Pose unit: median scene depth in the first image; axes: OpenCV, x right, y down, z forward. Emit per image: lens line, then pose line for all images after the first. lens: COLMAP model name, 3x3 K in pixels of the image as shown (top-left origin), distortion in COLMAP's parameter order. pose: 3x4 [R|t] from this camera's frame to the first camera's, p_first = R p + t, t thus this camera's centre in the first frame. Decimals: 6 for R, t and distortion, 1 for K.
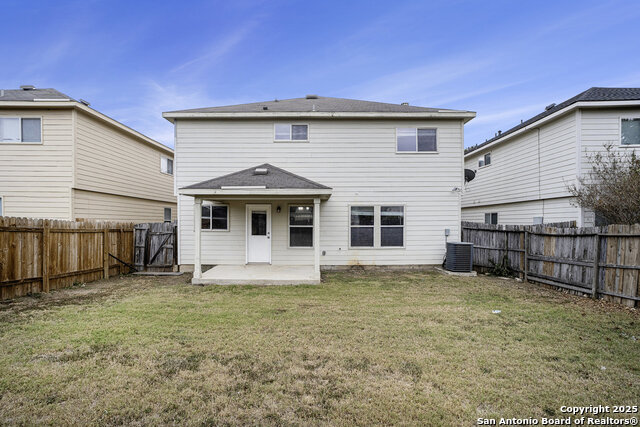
lens RADIAL K [[316.0, 0, 319.3], [0, 316.0, 222.7], [0, 0, 1]] dist [-0.043493, 0.001580]
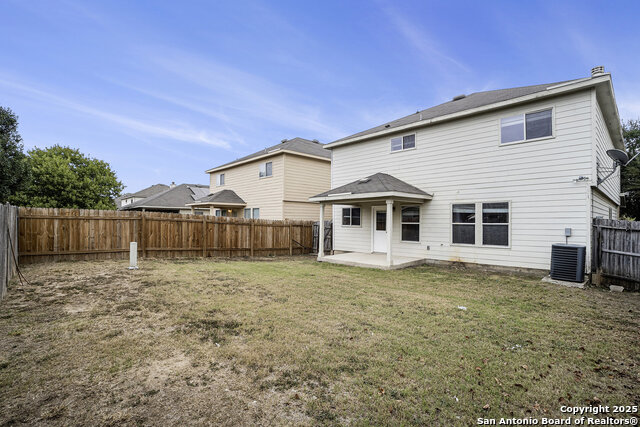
lens RADIAL K [[307.2, 0, 322.0], [0, 307.2, 226.1], [0, 0, 1]] dist [-0.062946, 0.000530]
pose [[0.682629, 0.010366, -0.730691, 0.535822], [-0.002934, 0.999930, 0.011445, 0.008890], [0.730759, -0.005669, 0.682612, 0.007630]]
